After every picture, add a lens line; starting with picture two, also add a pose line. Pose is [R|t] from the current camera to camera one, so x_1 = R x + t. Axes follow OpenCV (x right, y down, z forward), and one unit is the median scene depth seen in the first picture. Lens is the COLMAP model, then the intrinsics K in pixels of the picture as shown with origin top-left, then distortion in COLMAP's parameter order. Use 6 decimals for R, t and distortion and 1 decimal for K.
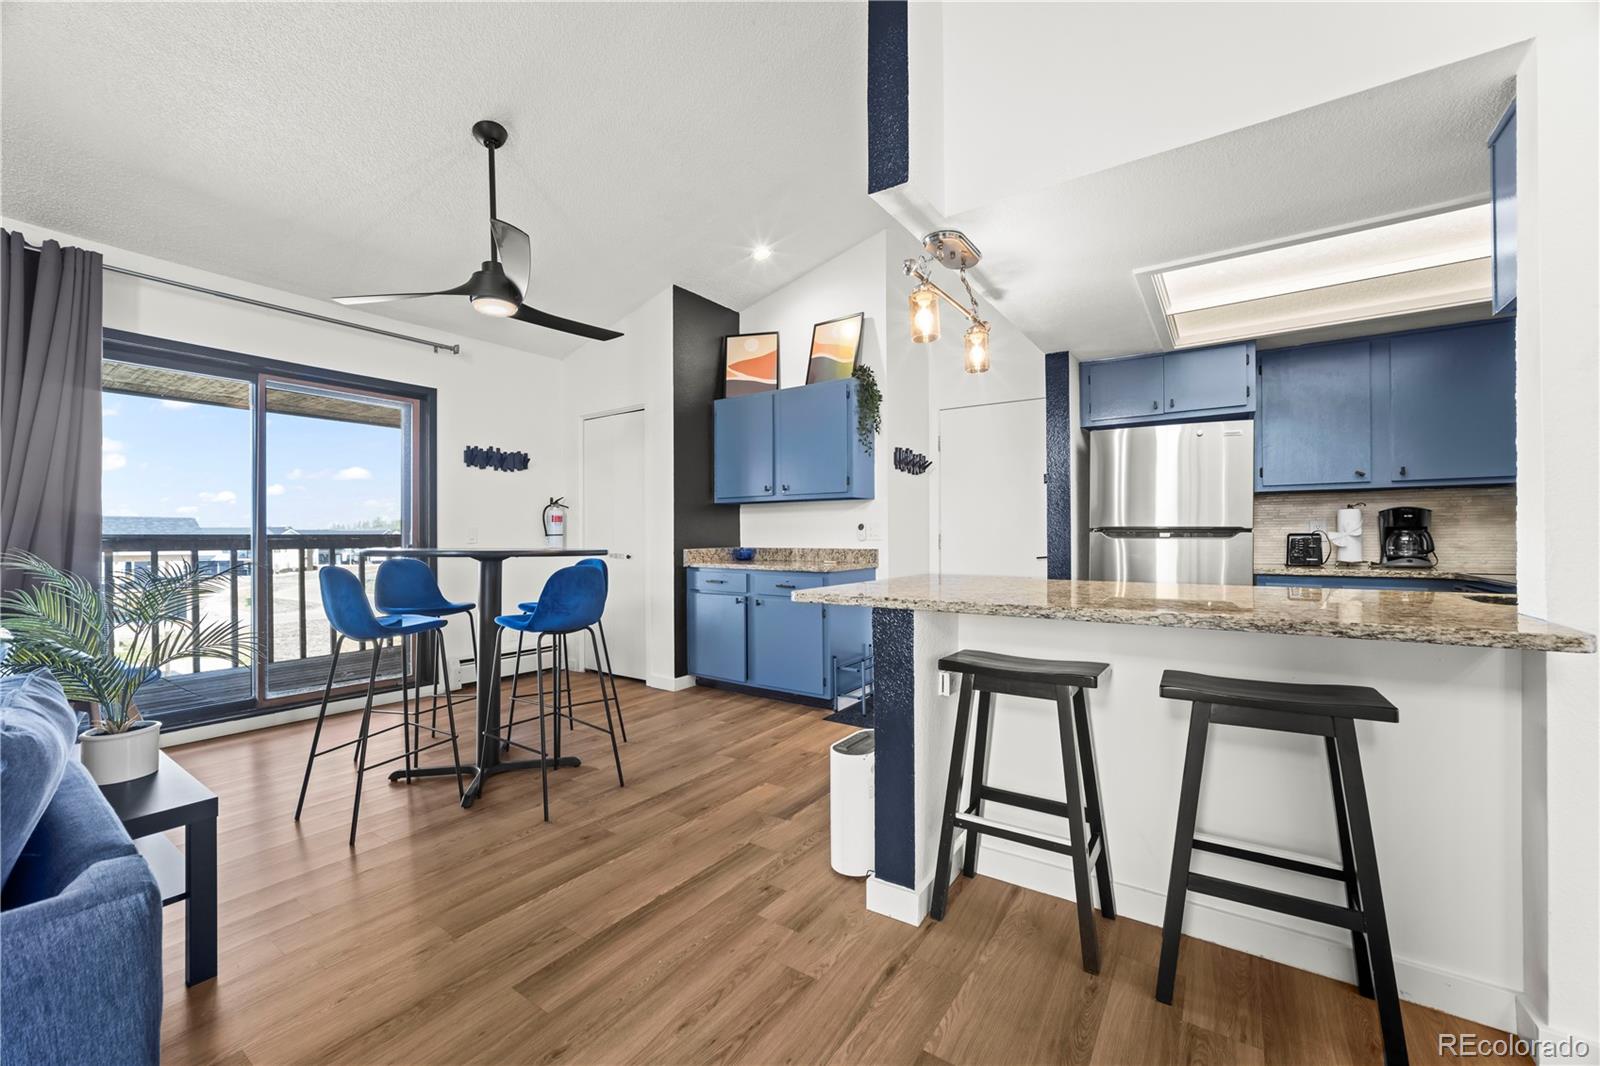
lens RADIAL K [[642.5, 0, 794.9], [0, 642.5, 535.5], [0, 0, 1]] dist [-0.019035, 0.007713]
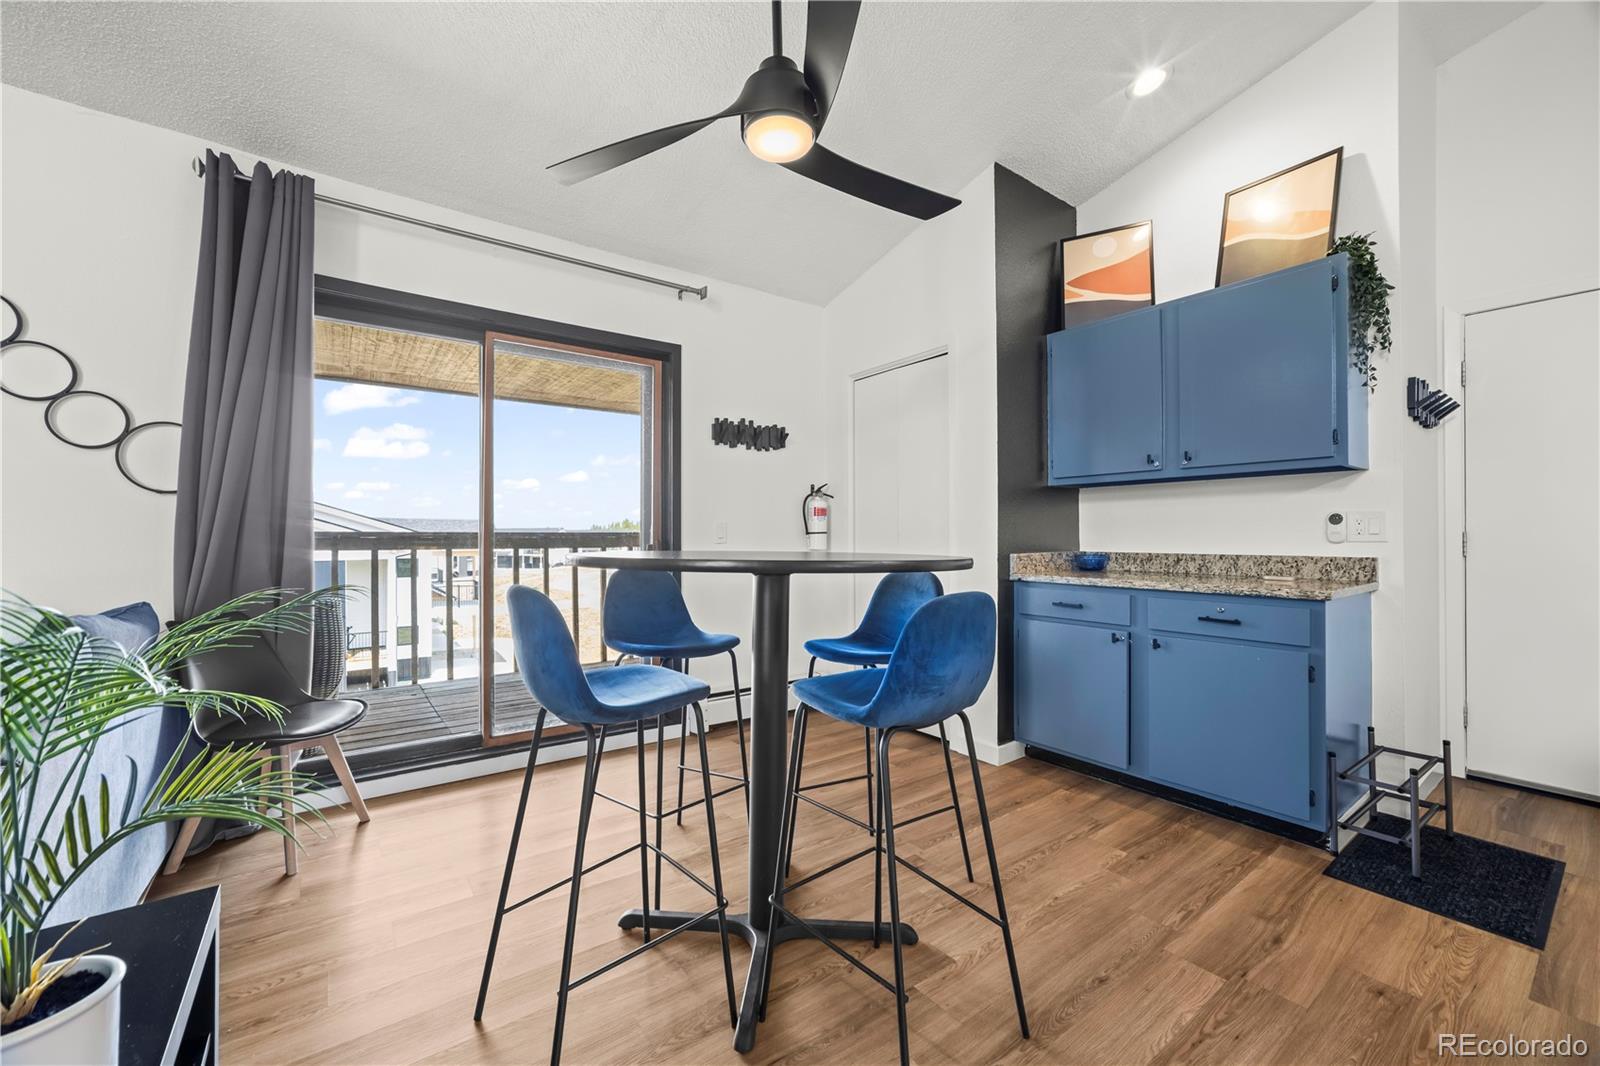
lens RADIAL K [[642.5, 0, 789.1], [0, 642.5, 534.8], [0, 0, 1]] dist [-0.019035, 0.007713]
pose [[0.945682, 0.001835, -0.325089, -0.234108], [-0.001956, 0.999998, -0.000045, 0.002573], [0.325088, 0.000679, 0.945683, 0.390186]]
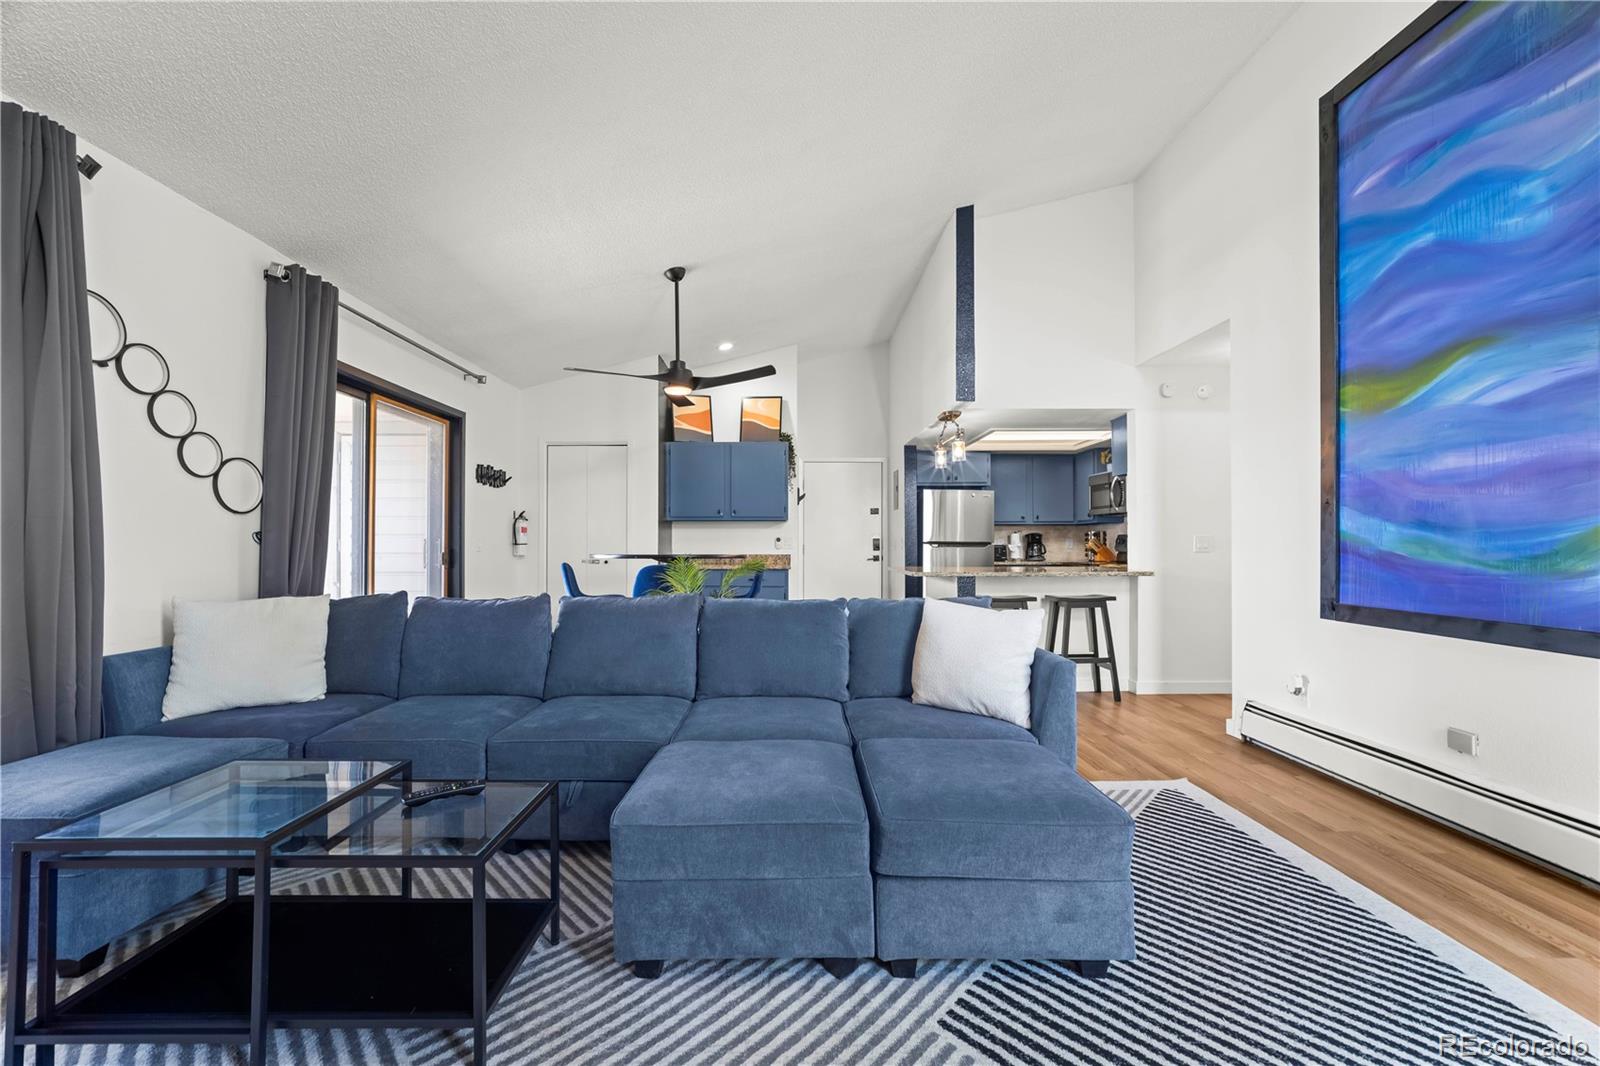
lens RADIAL K [[642.5, 0, 804.0], [0, 642.5, 535.2], [0, 0, 1]] dist [-0.019035, 0.007713]
pose [[0.816112, 0.012516, 0.577759, -0.935919], [-0.003039, 0.999845, -0.017368, 0.002492], [-0.577886, 0.012418, 0.816023, -0.330473]]
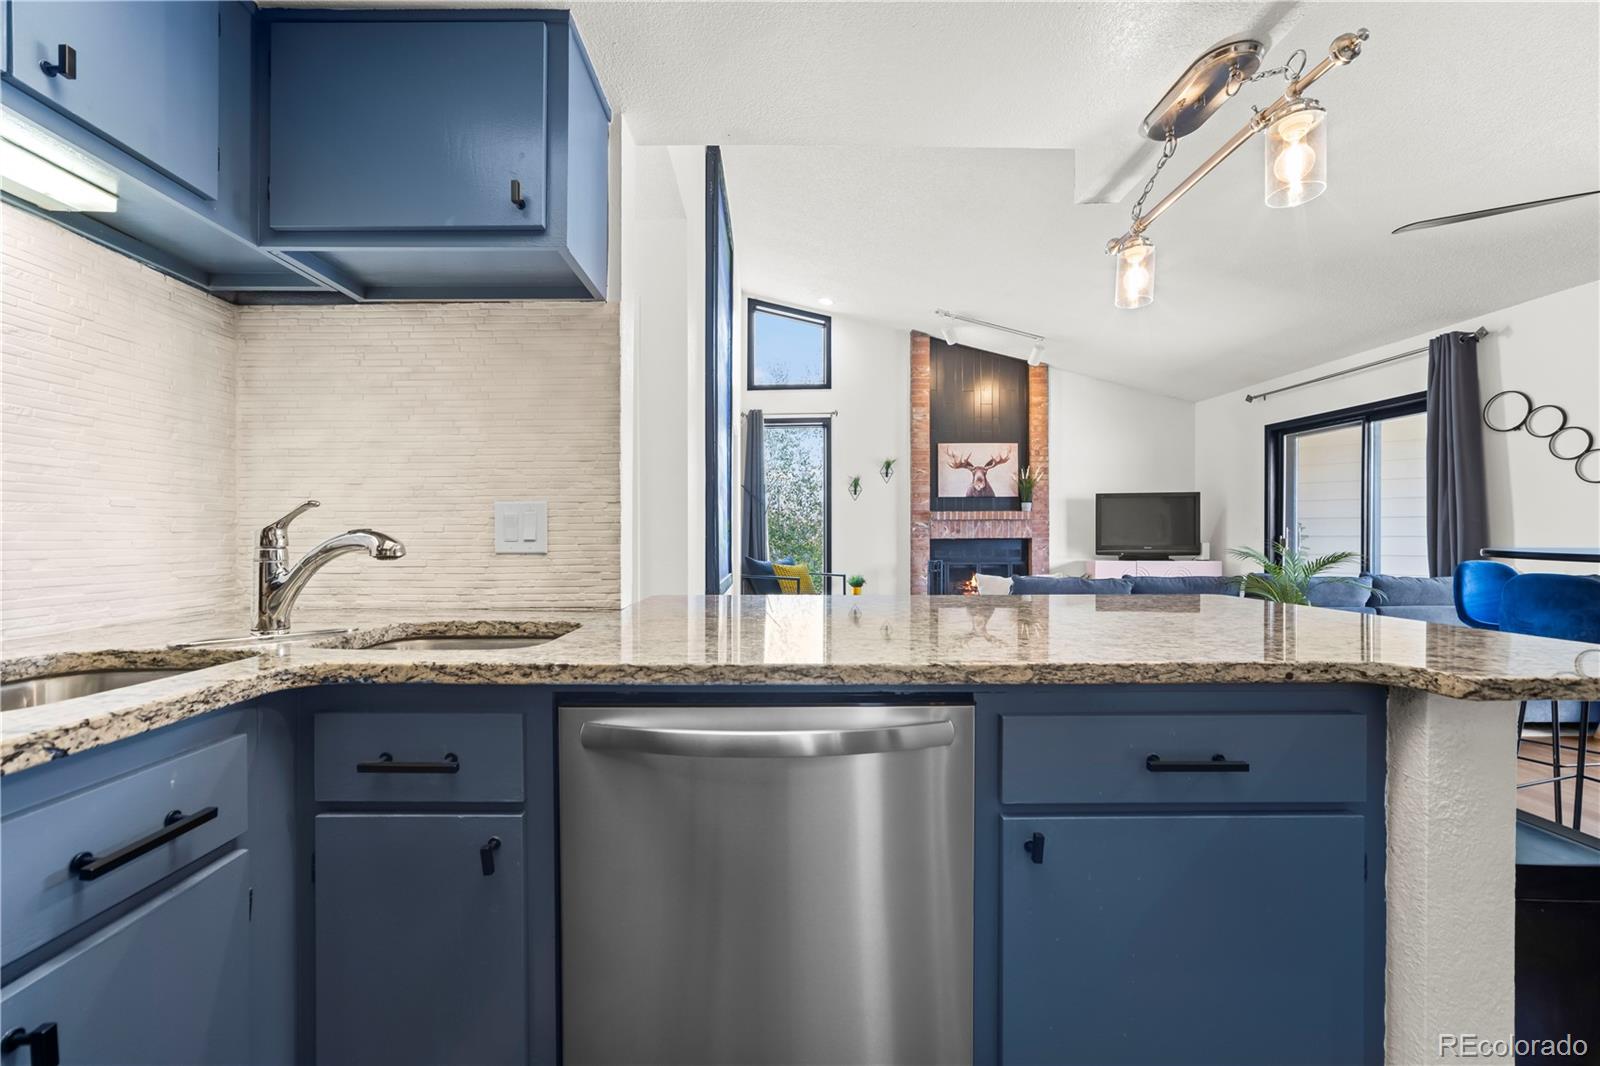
lens RADIAL K [[642.5, 0, 769.8], [0, 642.5, 539.6], [0, 0, 1]] dist [-0.019035, 0.007713]
pose [[-0.830322, 0.008445, -0.557219, 0.647406], [0.001137, 0.999909, 0.013460, -0.001912], [0.557282, 0.010543, -0.830256, 0.858920]]
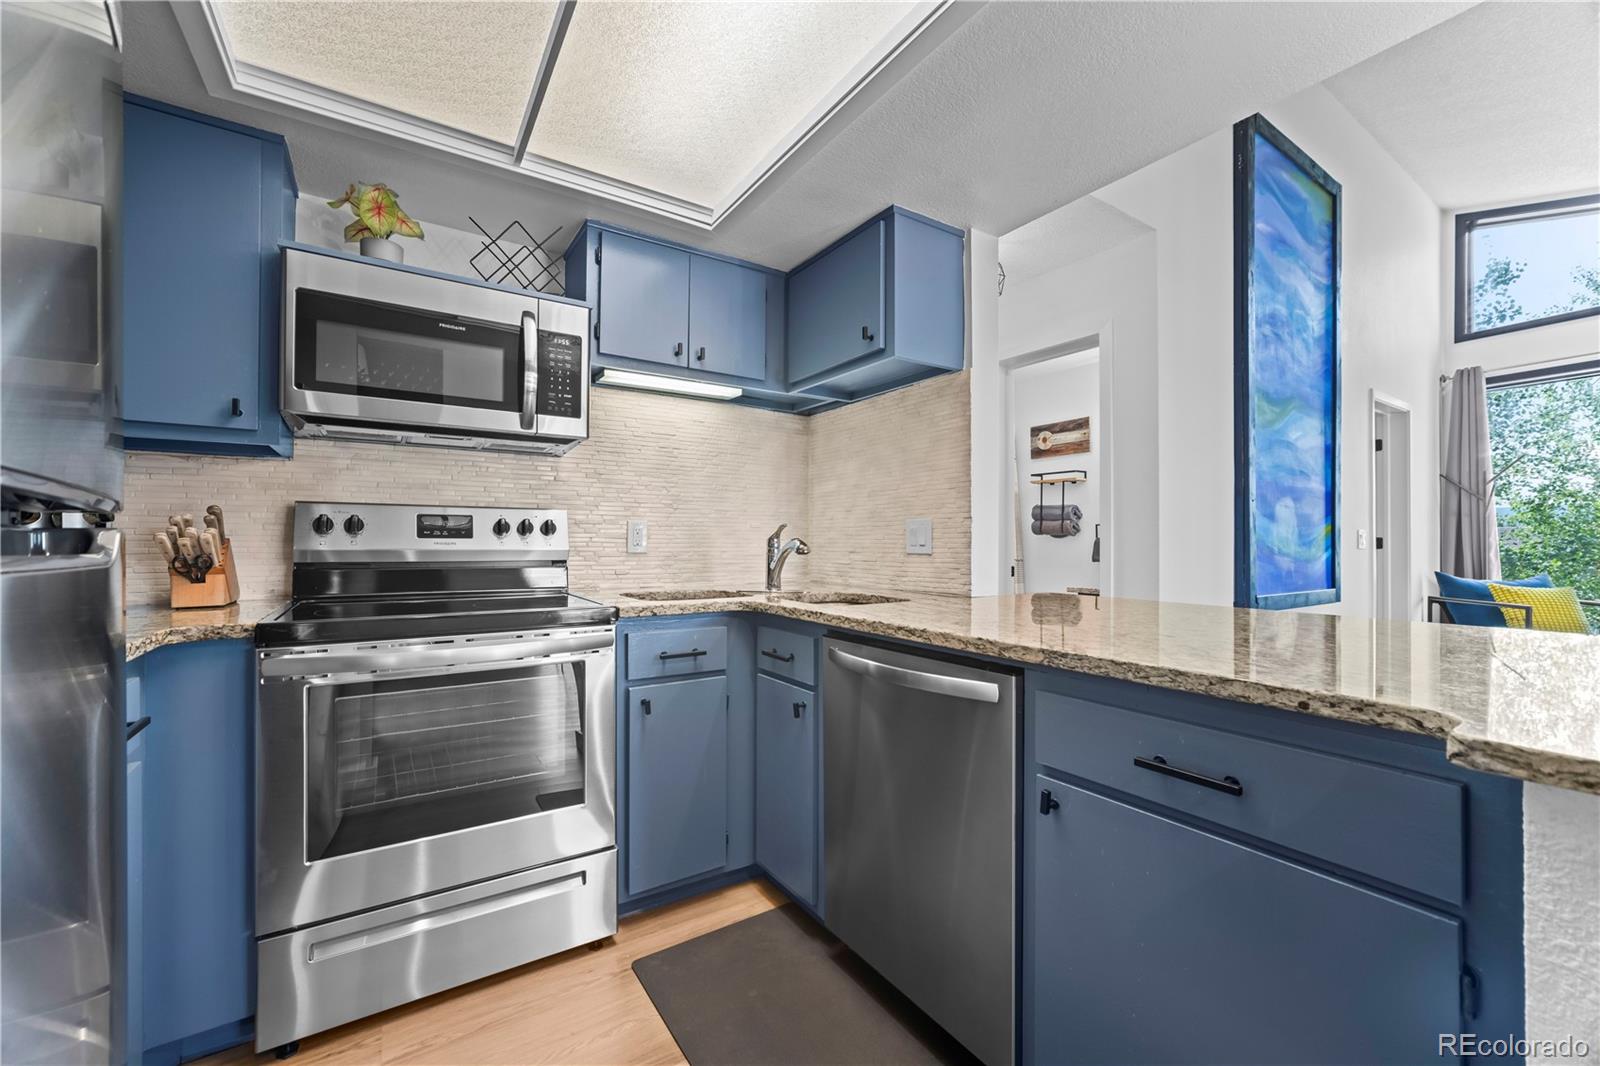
lens RADIAL K [[642.5, 0, 793.3], [0, 642.5, 540.1], [0, 0, 1]] dist [-0.019035, 0.007713]
pose [[-0.917262, 0.001954, 0.398279, 0.398740], [0.002542, 0.999996, 0.000948, -0.001872], [-0.398276, 0.001883, -0.917264, 1.044236]]
